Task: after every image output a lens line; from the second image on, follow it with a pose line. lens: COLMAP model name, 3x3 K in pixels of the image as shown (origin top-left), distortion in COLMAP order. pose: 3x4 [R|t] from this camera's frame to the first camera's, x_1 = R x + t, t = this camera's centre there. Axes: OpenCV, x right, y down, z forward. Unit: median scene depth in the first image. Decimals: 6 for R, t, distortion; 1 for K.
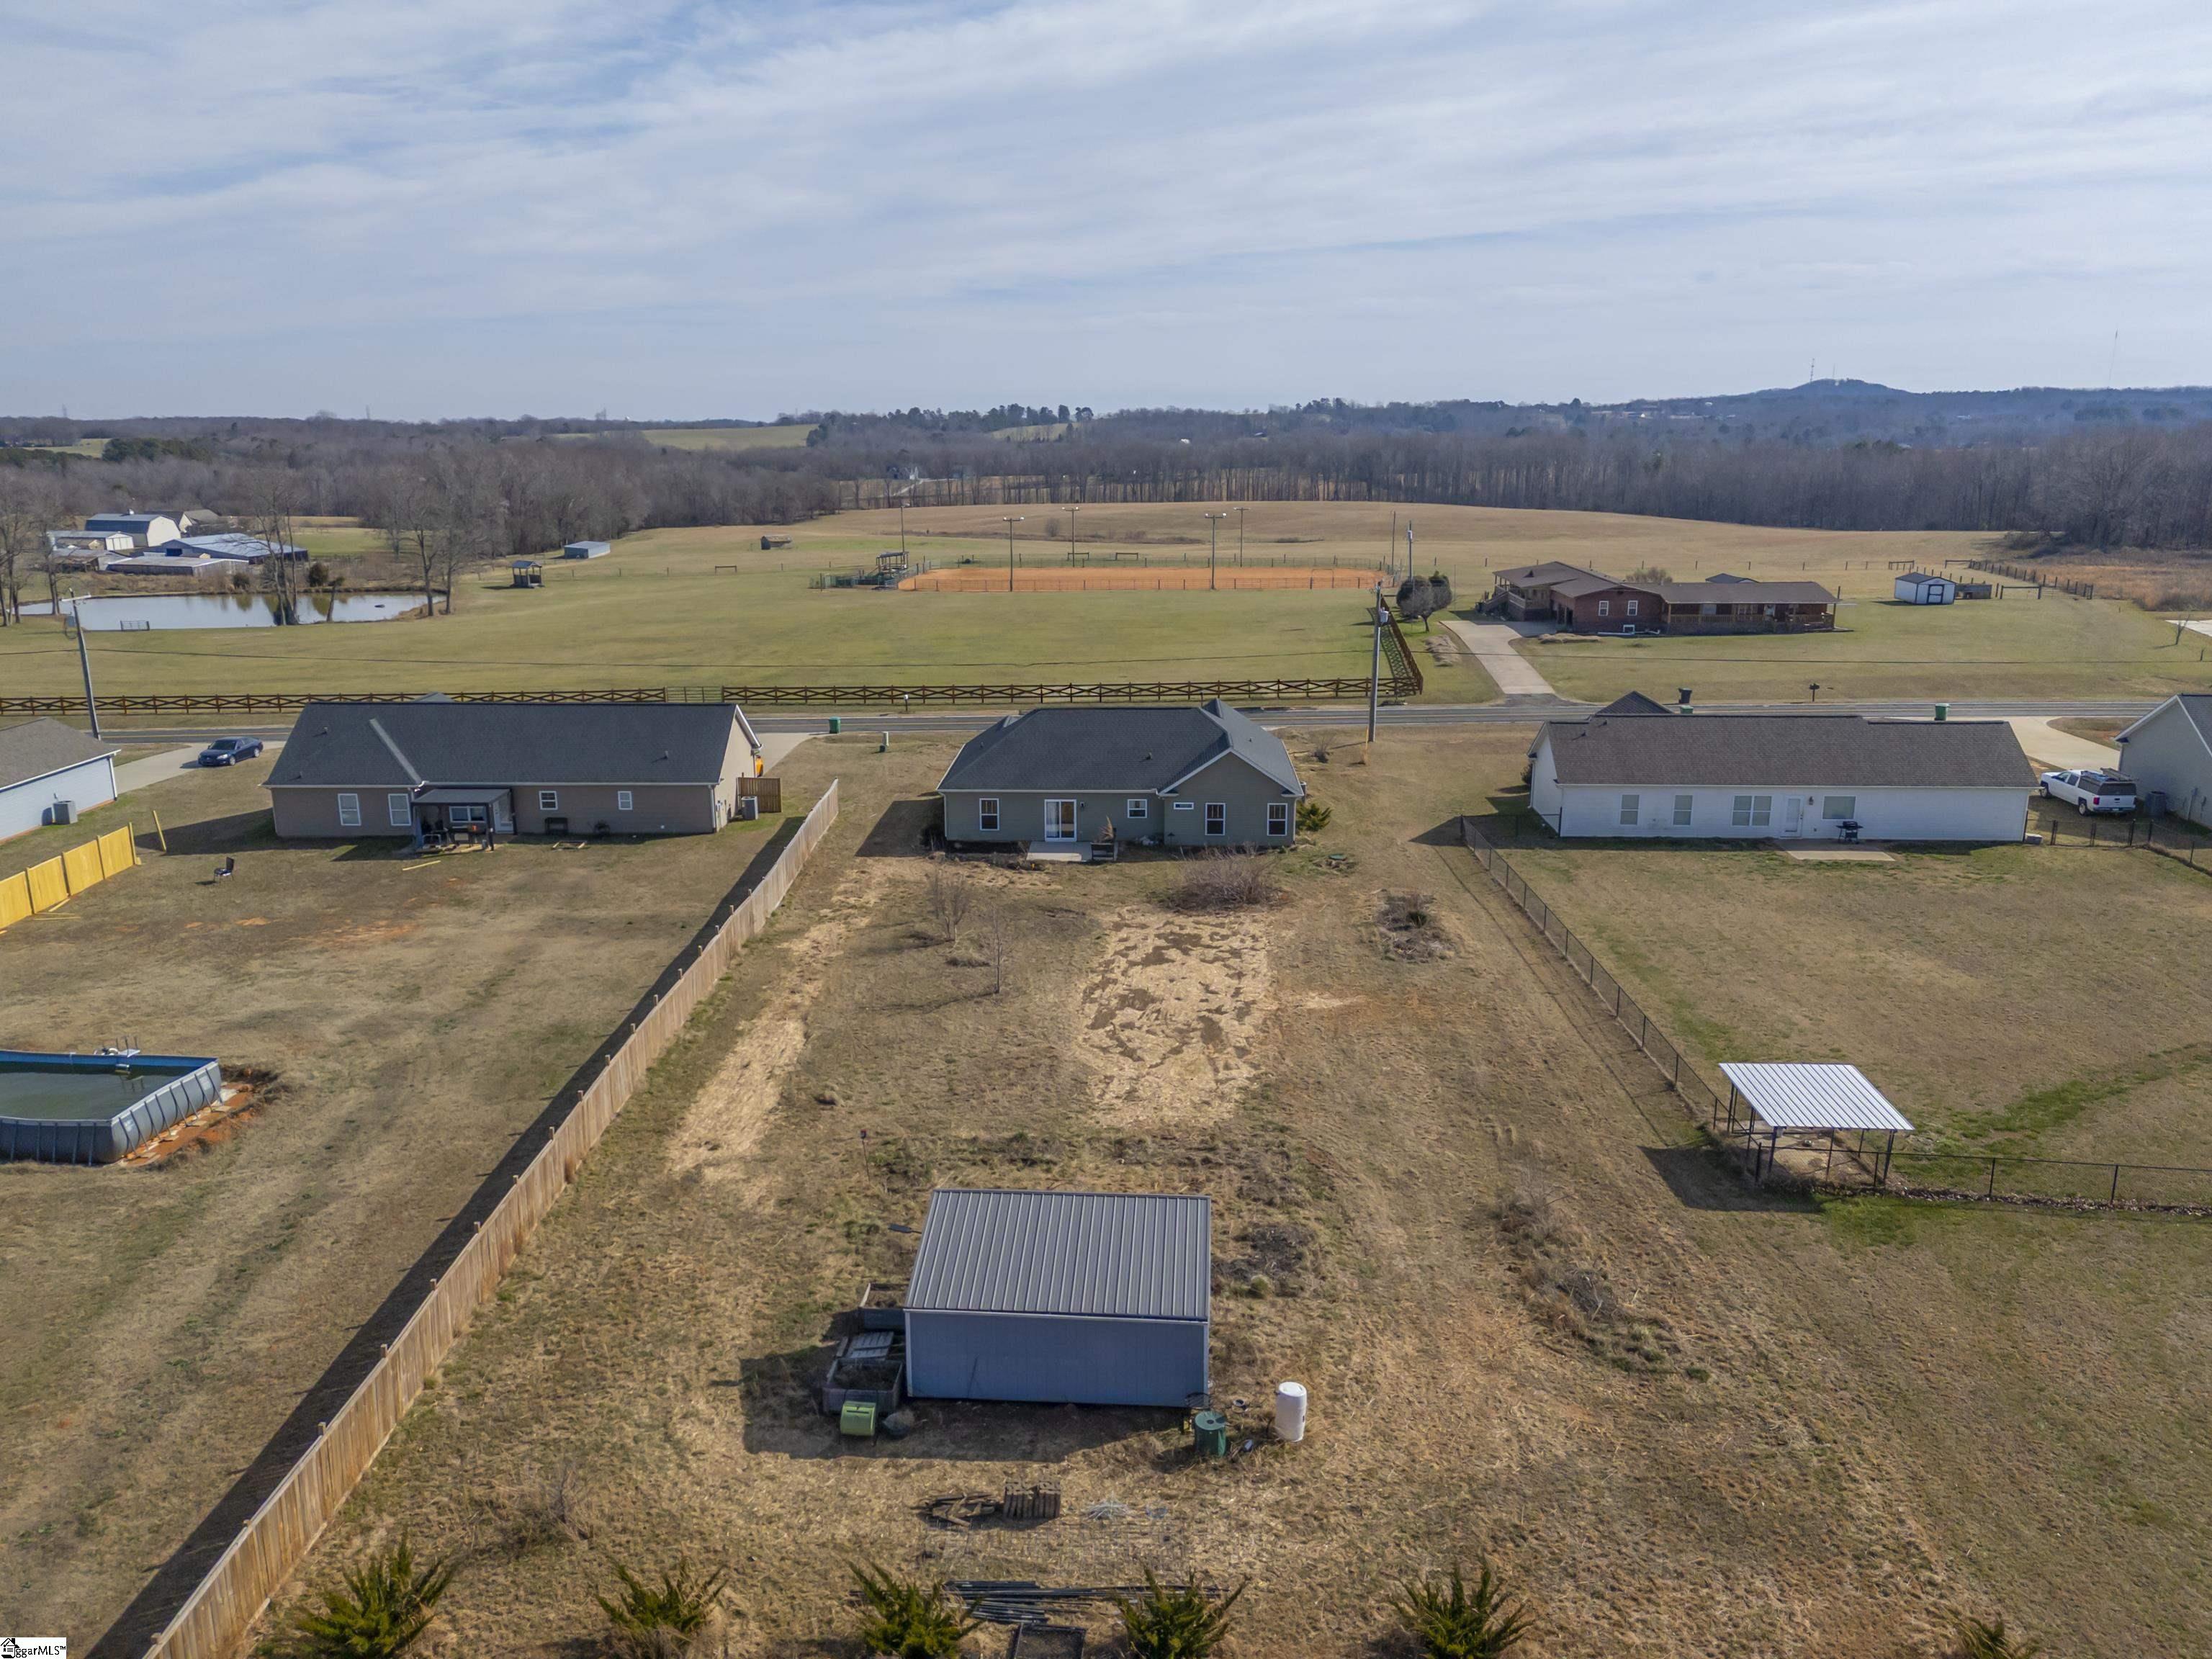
lens RADIAL K [[1613.5, 0, 1082.8], [0, 1613.5, 820.4], [0, 0, 1]] dist [0.095844, -0.078674]
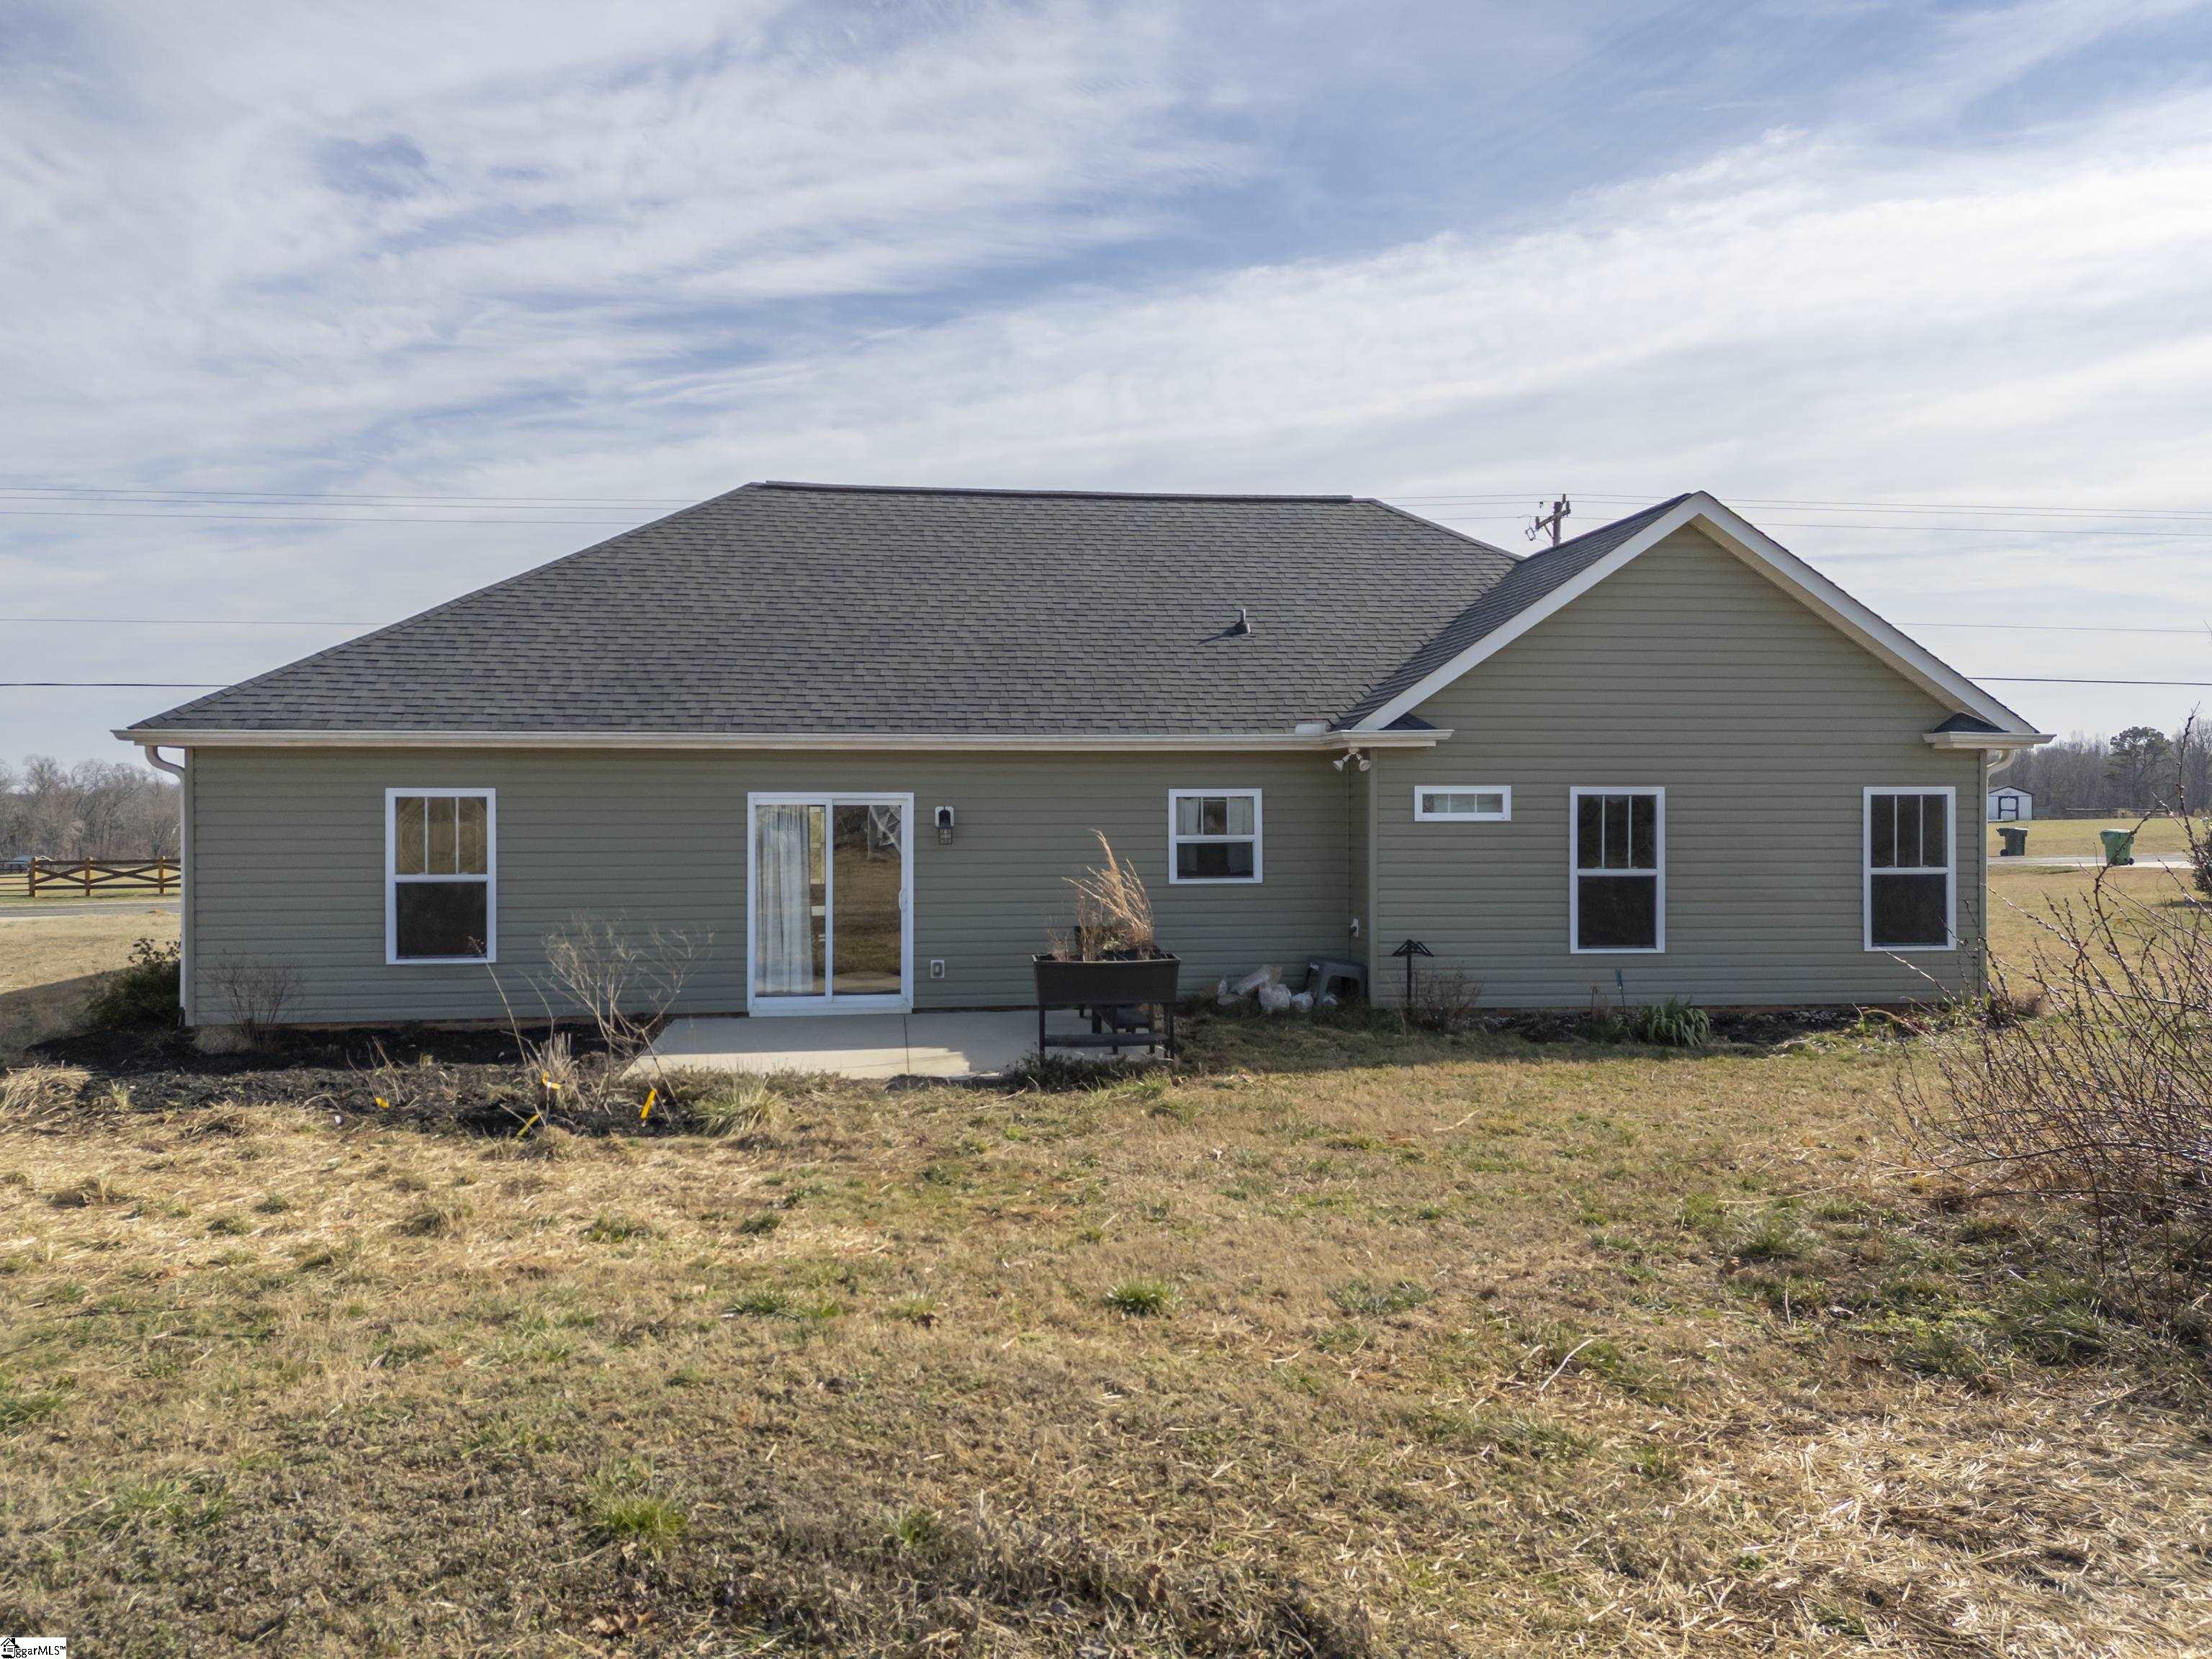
lens RADIAL K [[1613.5, 0, 1082.8], [0, 1613.5, 820.4], [0, 0, 1]] dist [0.095844, -0.078674]
pose [[0.982799, 0.008291, 0.184492, -0.019788], [0.034907, 0.972644, -0.229664, 0.036789], [-0.181349, 0.232154, 0.955624, 0.813272]]
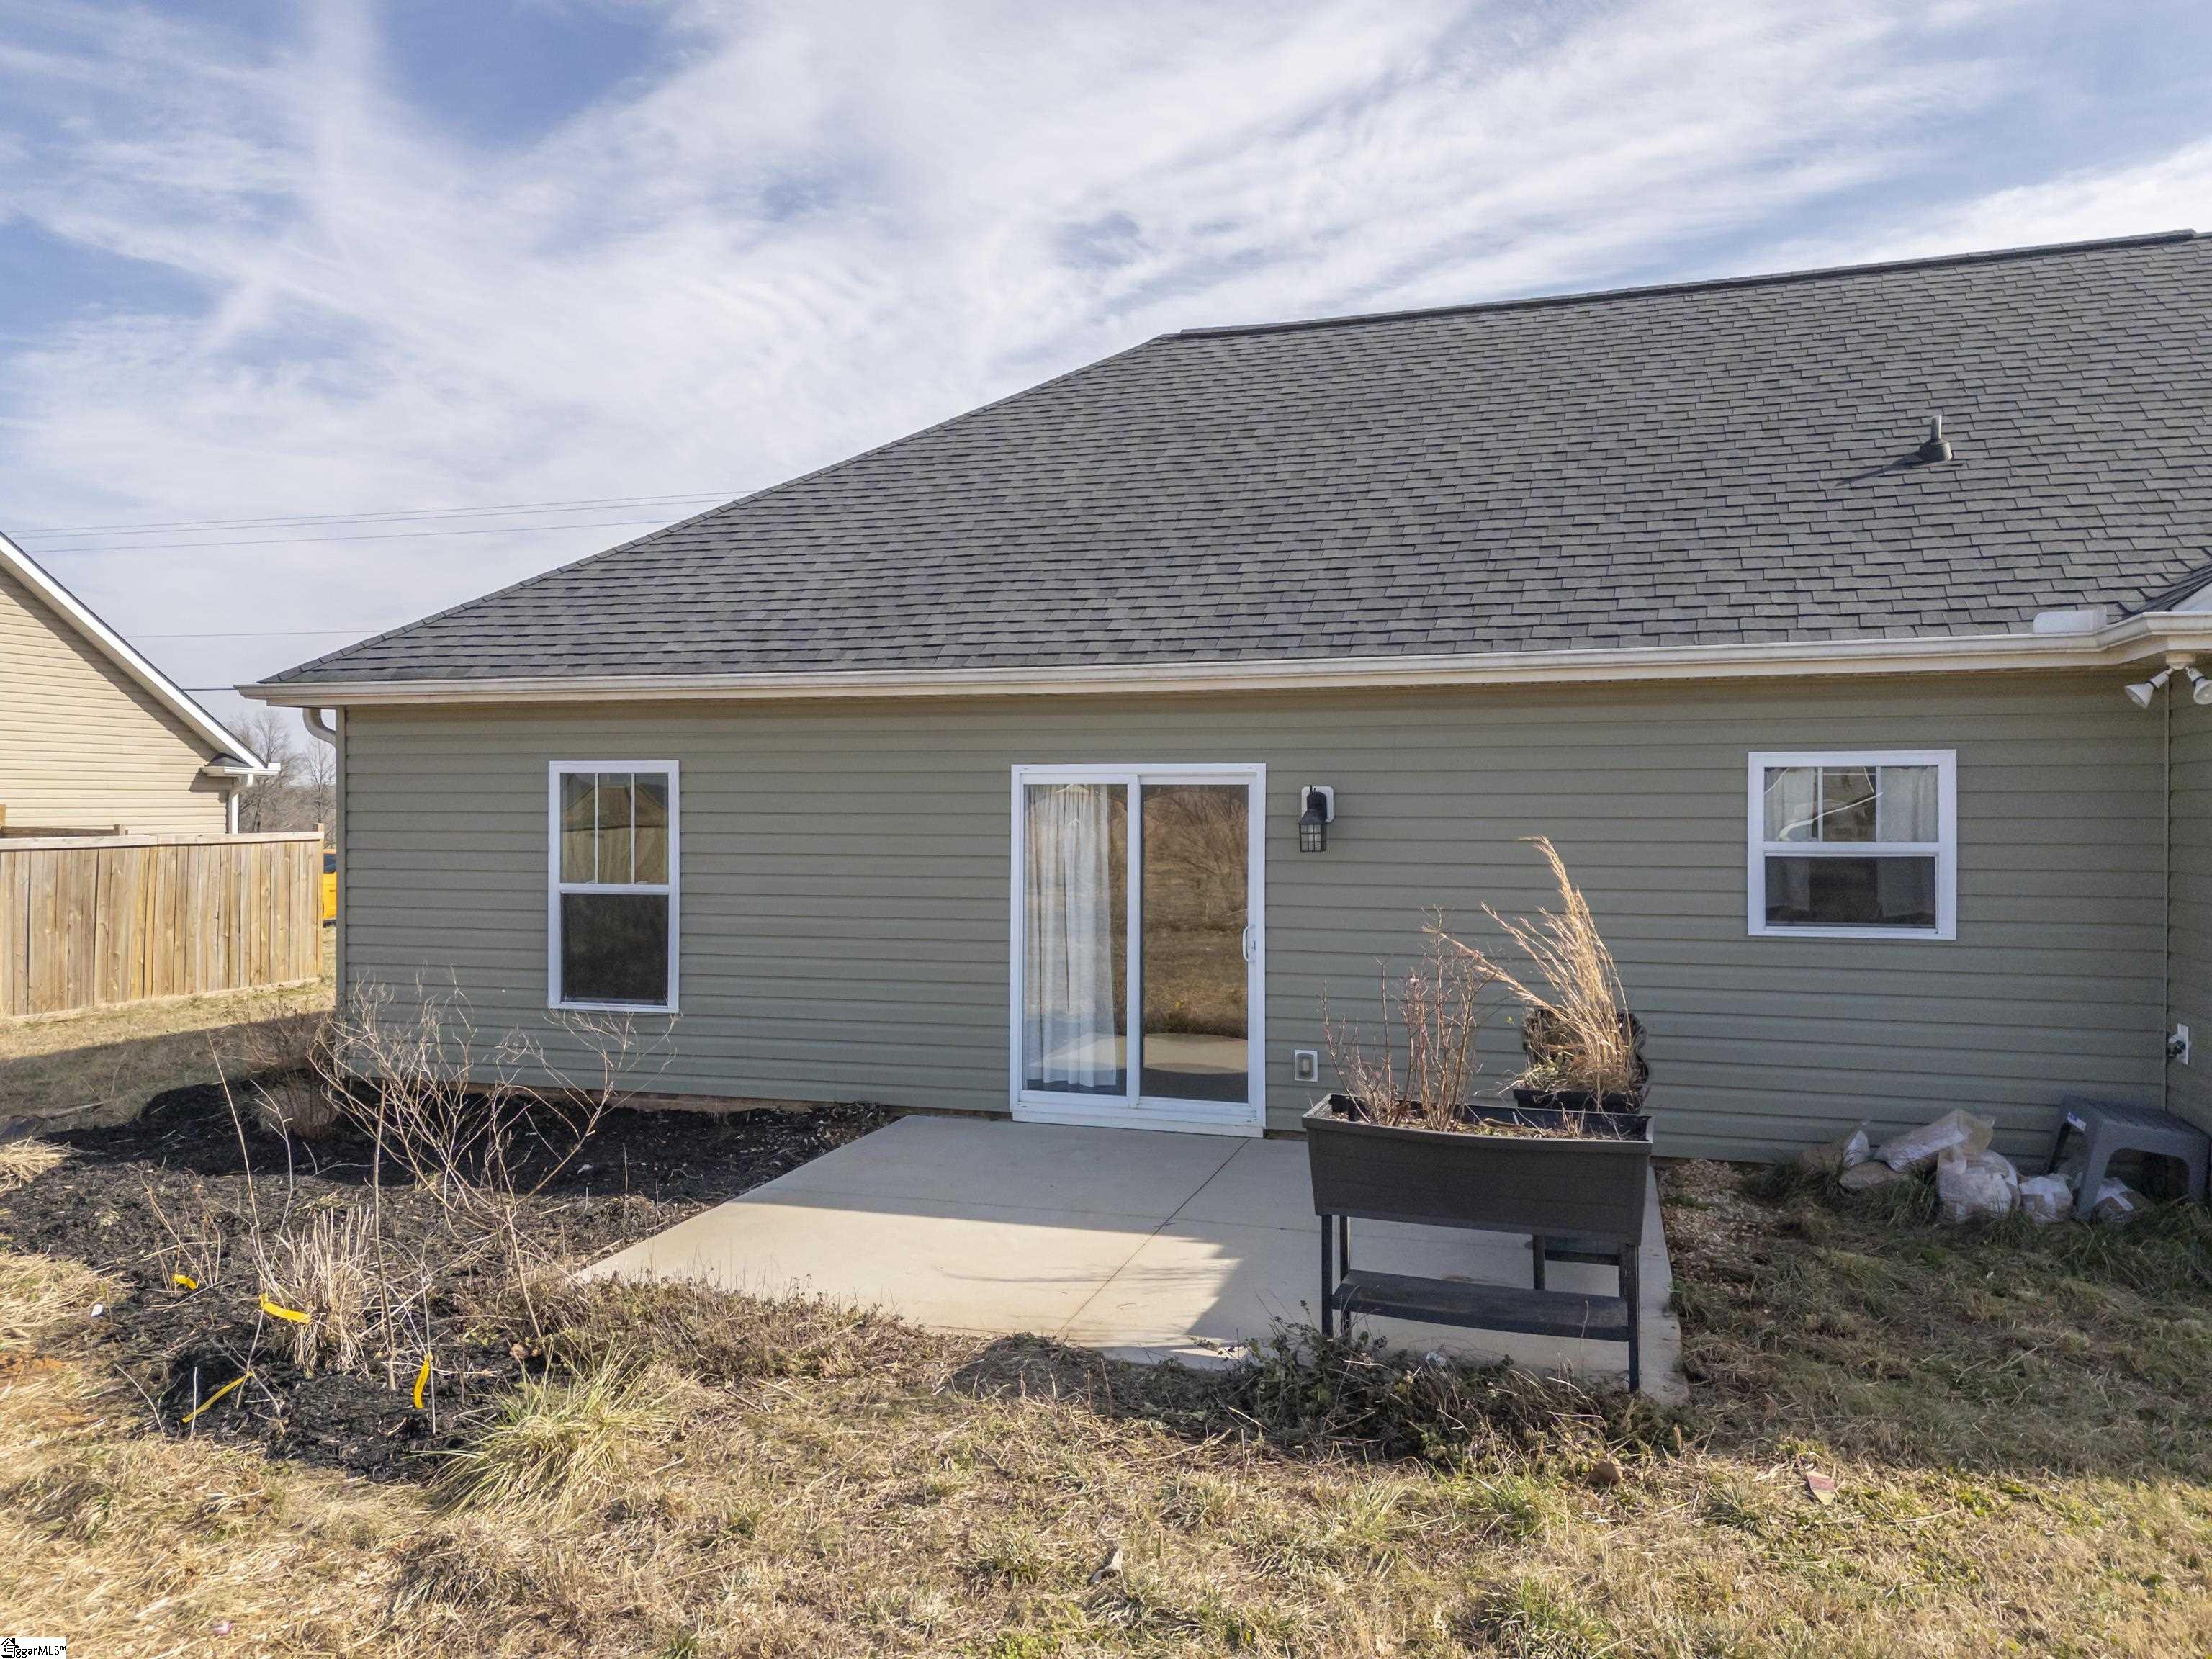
lens RADIAL K [[1613.5, 0, 1082.8], [0, 1613.5, 820.4], [0, 0, 1]] dist [0.095844, -0.078674]
pose [[0.969812, 0.015722, -0.243348, 0.011971], [-0.070894, 0.972994, -0.219673, 0.017807], [0.233323, 0.230293, 0.944736, 0.893471]]
